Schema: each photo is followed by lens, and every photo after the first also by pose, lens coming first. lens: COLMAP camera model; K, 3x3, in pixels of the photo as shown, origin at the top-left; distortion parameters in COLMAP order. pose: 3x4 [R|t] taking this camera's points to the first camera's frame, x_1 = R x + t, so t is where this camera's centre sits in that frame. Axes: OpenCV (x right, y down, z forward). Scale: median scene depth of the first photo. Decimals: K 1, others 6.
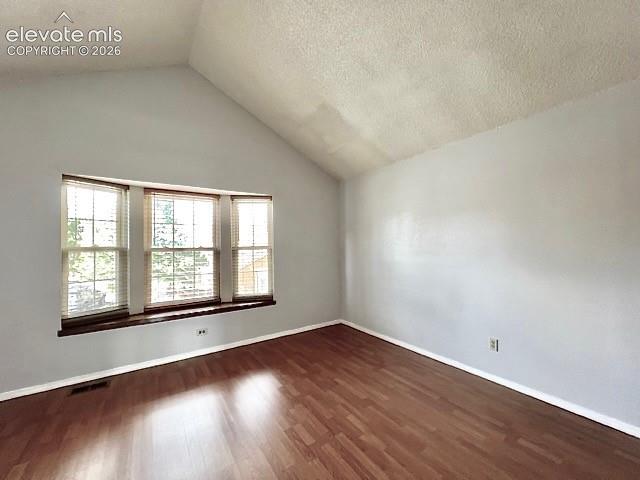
lens RADIAL K [[252.1, 0, 321.7], [0, 252.1, 244.9], [0, 0, 1]] dist [-0.001553, 0.000024]
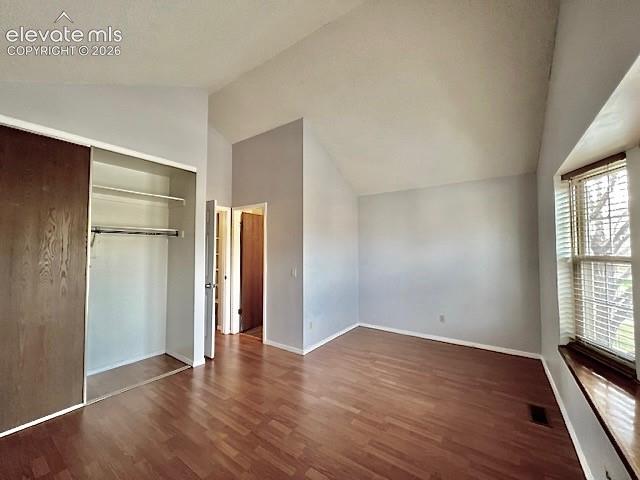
lens RADIAL K [[265.8, 0, 320.9], [0, 265.8, 239.8], [0, 0, 1]] dist [-0.002206, 0.000477]
pose [[-0.938536, -0.000942, -0.345181, 0.118905], [0.013018, 0.999188, -0.038122, -0.022835], [0.344936, -0.040273, -0.937762, 1.585272]]
